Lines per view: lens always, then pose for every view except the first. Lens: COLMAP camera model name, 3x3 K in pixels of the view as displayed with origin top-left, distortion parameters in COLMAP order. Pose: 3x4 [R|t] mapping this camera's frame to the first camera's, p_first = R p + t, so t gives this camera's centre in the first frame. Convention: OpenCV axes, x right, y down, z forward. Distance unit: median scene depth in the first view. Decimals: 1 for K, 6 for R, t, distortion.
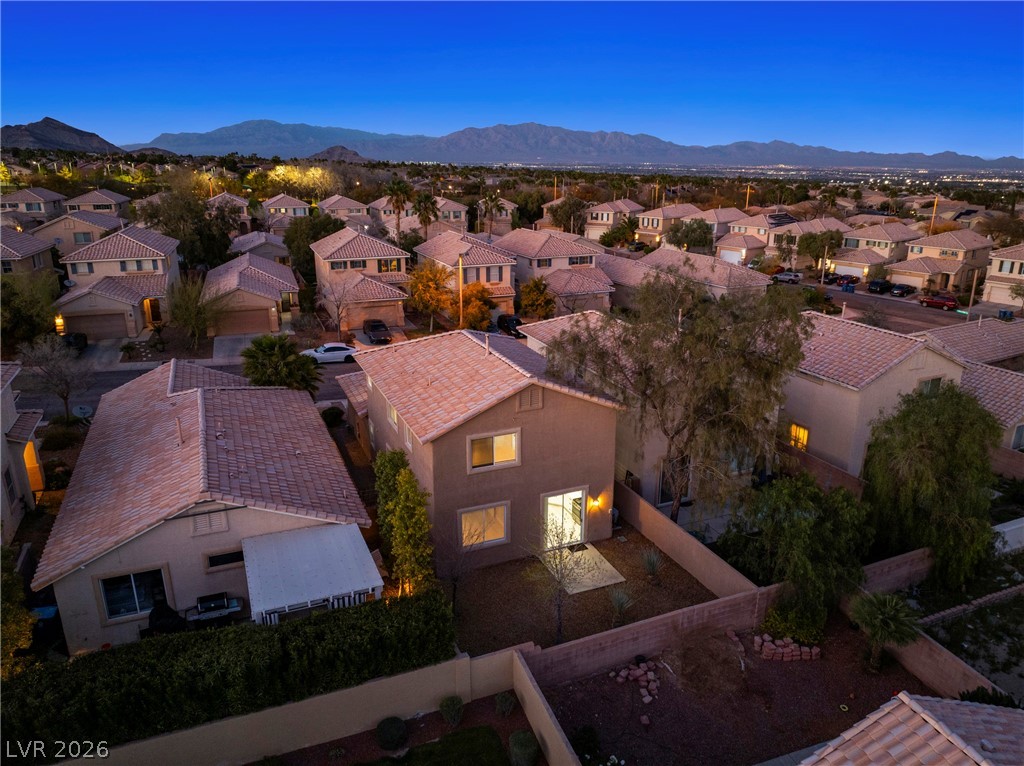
lens RADIAL K [[719.9, 0, 511.9], [0, 719.9, 383.0], [0, 0, 1]] dist [-0.050705, 0.020928]
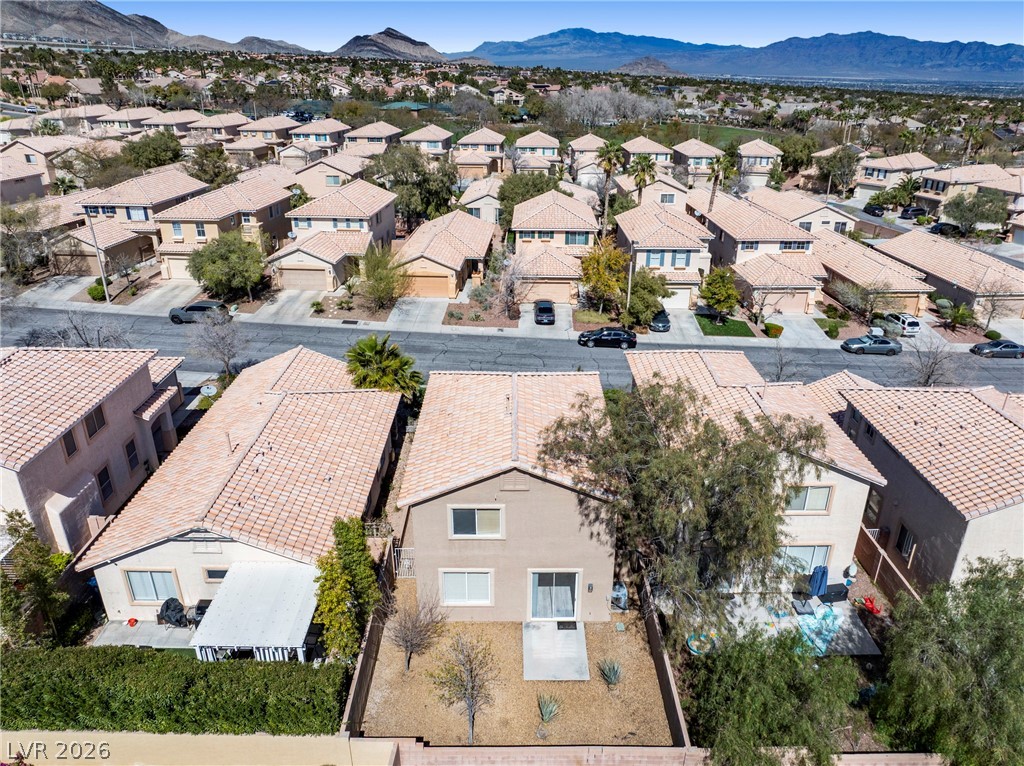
lens RADIAL K [[719.9, 0, 511.8], [0, 719.9, 381.6], [0, 0, 1]] dist [-0.050705, 0.020928]
pose [[0.920579, 0.158137, -0.357109, 0.159692], [-0.118333, 0.984317, 0.130832, -0.107943], [0.372198, -0.078184, 0.924855, 0.049187]]
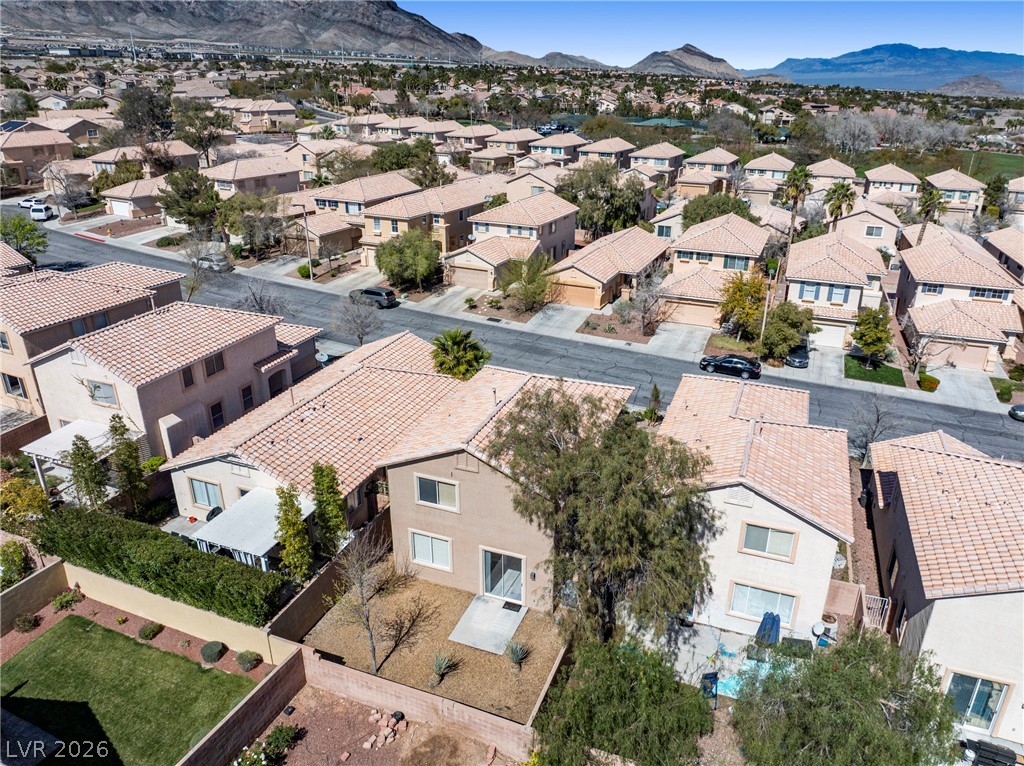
lens RADIAL K [[719.9, 0, 511.6], [0, 719.9, 380.7], [0, 0, 1]] dist [-0.050705, 0.020928]
pose [[0.713109, 0.271380, -0.646396, 0.343155], [-0.212772, 0.962325, 0.169287, -0.135057], [0.667984, 0.016814, 0.743985, 0.105138]]
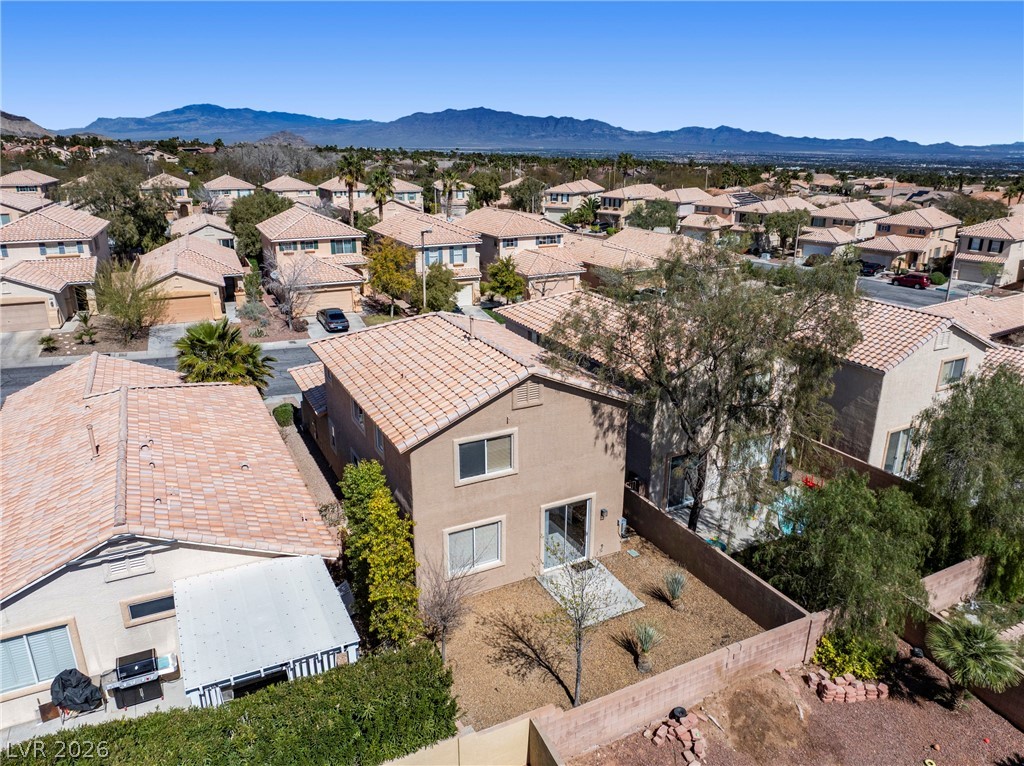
lens RADIAL K [[719.9, 0, 510.7], [0, 719.9, 384.8], [0, 0, 1]] dist [-0.050705, 0.020928]
pose [[0.997916, -0.019939, 0.061373, -0.020970], [0.018640, 0.999591, 0.021666, -0.002301], [-0.061780, -0.020476, 0.997880, 0.081904]]
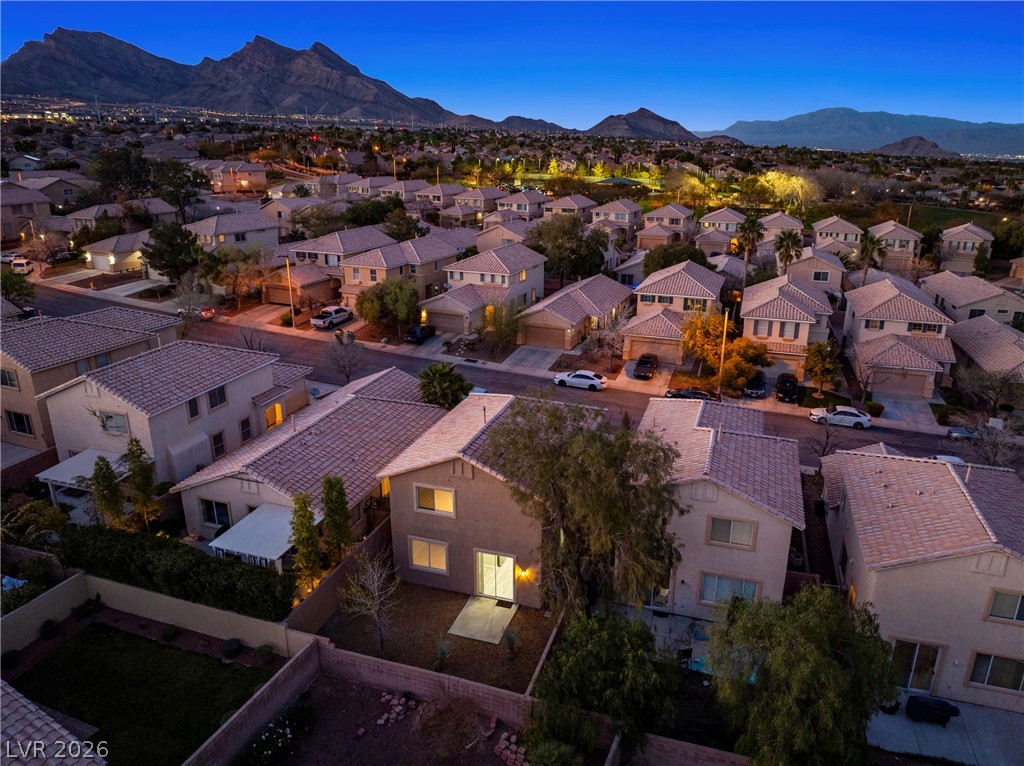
lens RADIAL K [[719.9, 0, 512.0], [0, 719.9, 383.3], [0, 0, 1]] dist [-0.050705, 0.020928]
pose [[0.748320, 0.210358, -0.629100, 0.378578], [-0.200660, 0.975738, 0.087579, -0.111487], [0.632260, 0.060698, 0.772375, 0.046729]]
